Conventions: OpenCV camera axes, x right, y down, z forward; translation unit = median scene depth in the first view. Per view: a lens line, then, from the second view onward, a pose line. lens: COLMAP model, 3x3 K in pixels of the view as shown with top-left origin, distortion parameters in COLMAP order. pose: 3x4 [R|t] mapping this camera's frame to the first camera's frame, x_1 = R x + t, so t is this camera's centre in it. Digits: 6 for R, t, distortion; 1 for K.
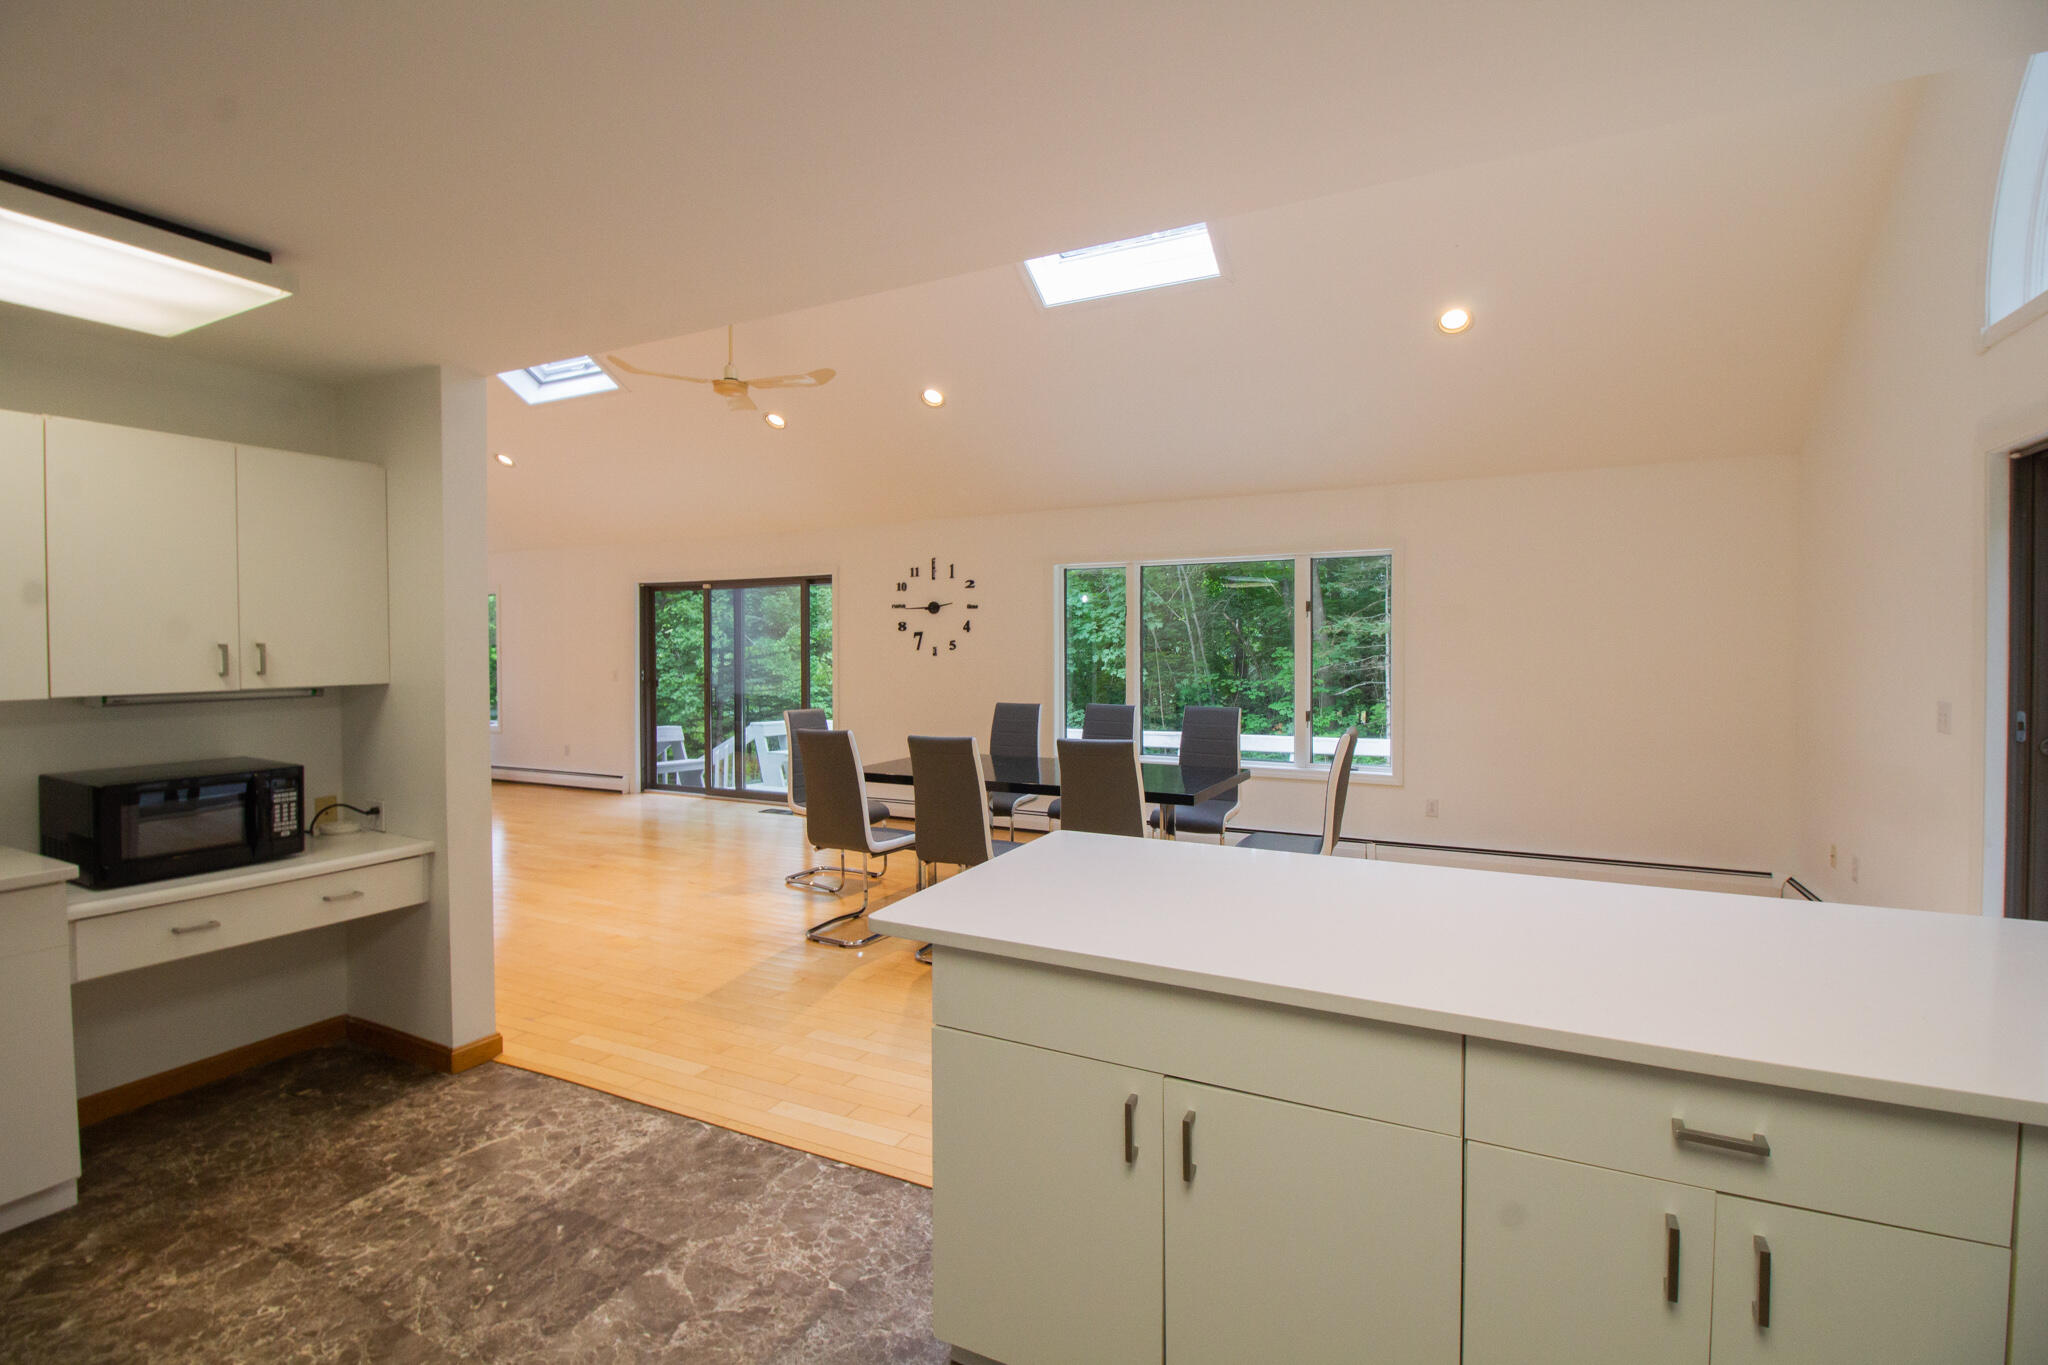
lens RADIAL K [[963.1, 0, 1027.1], [0, 963.1, 664.8], [0, 0, 1]] dist [0.000209, -0.012949]
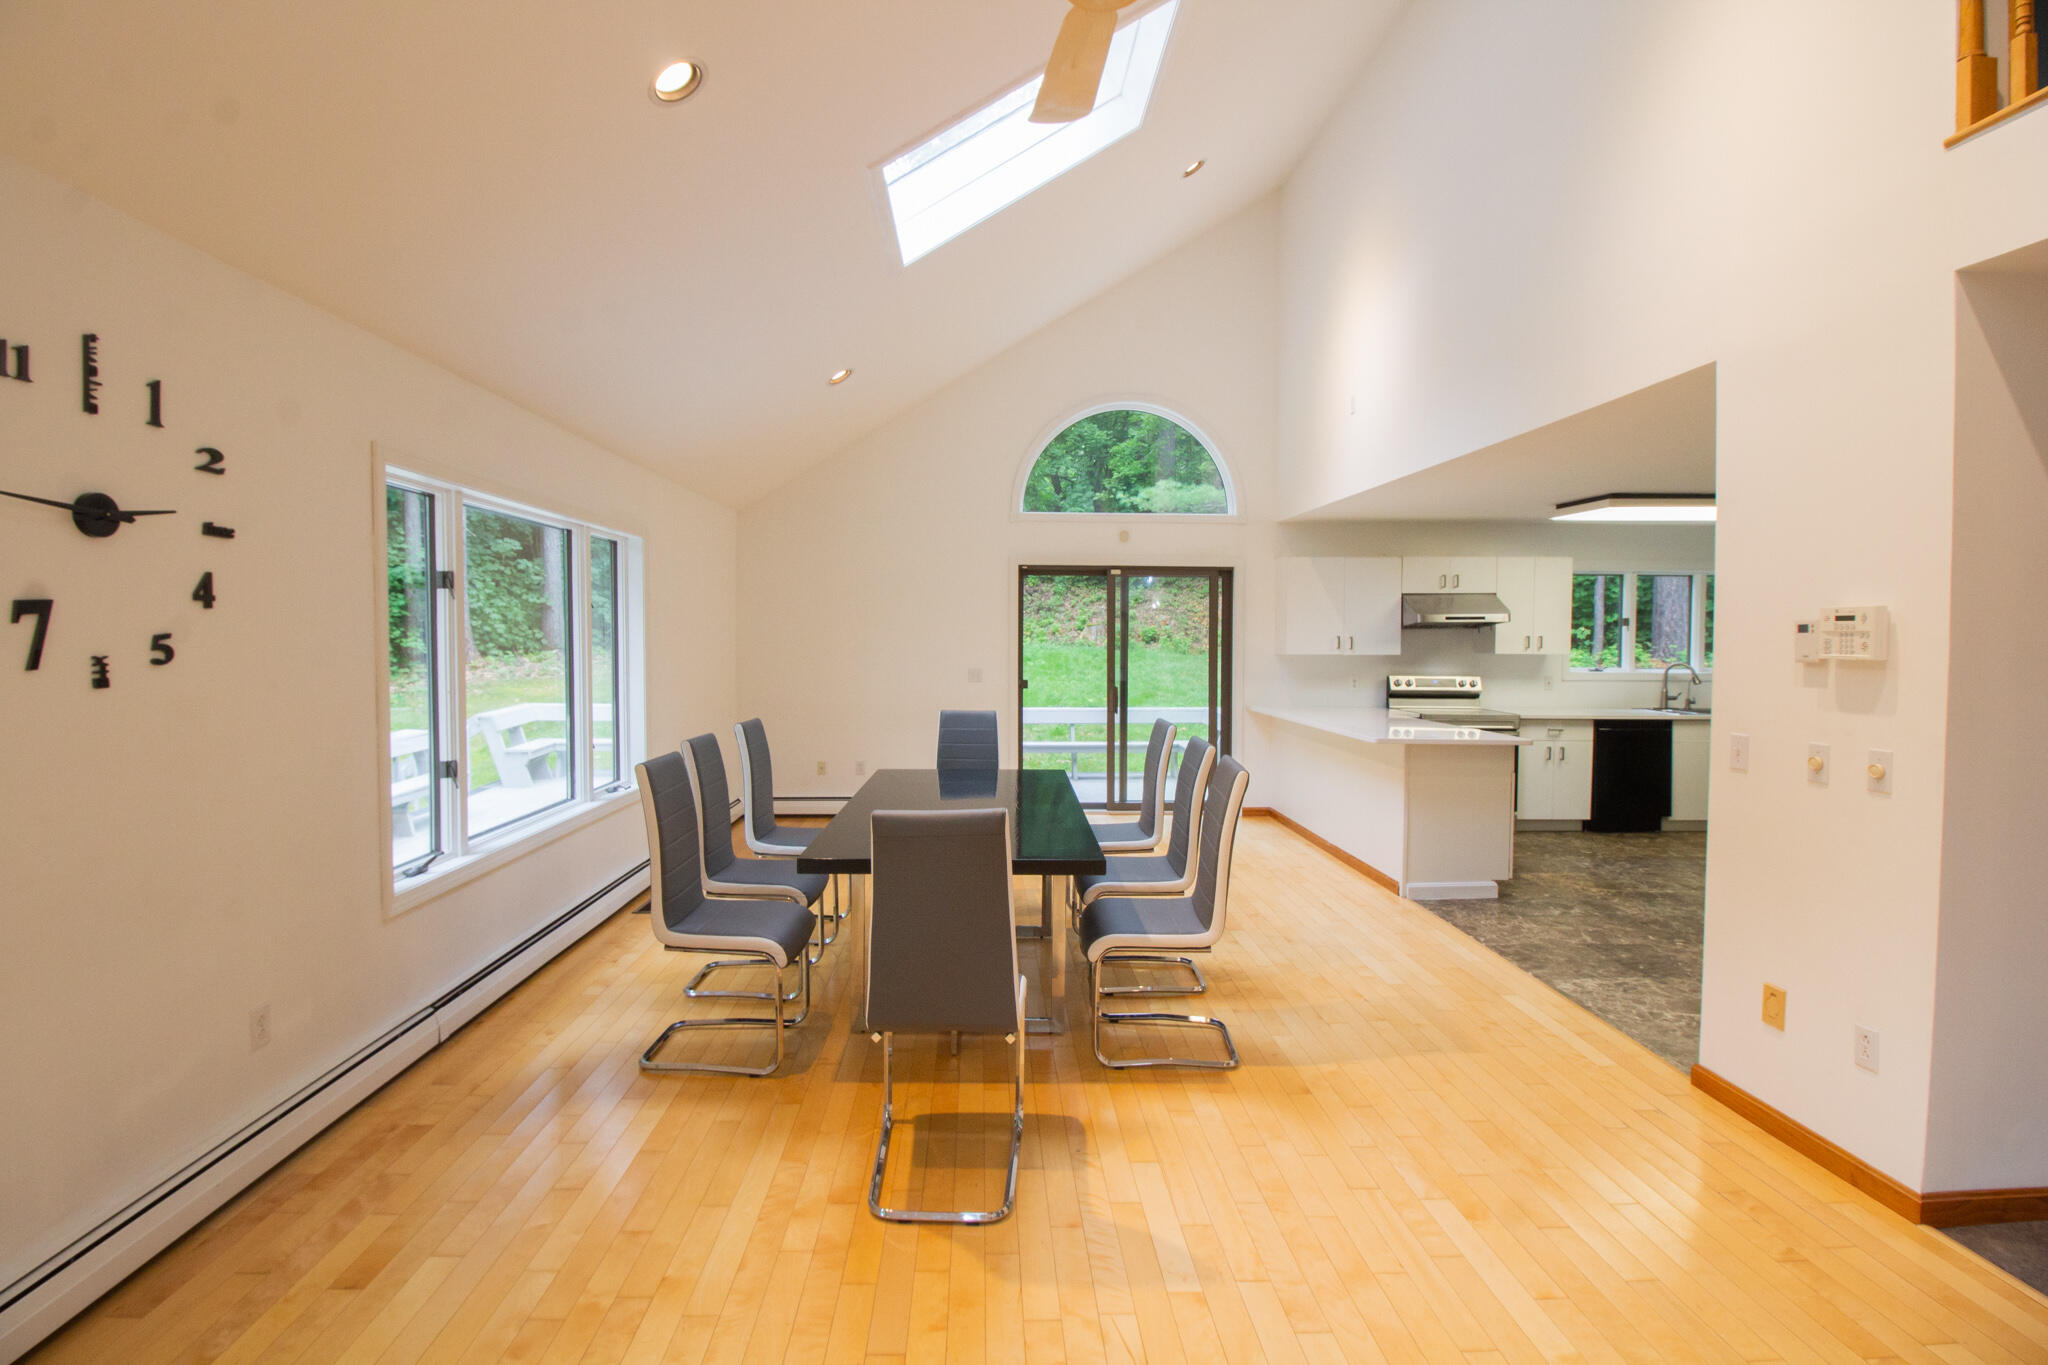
lens RADIAL K [[937.5, 0, 1019.6], [0, 937.5, 657.2], [0, 0, 1]] dist [0.001054, -0.013199]
pose [[-0.479511, -0.017956, 0.877352, -1.147809], [0.016278, 0.999437, 0.029351, -0.054856], [-0.877385, 0.028355, -0.478948, 2.244657]]
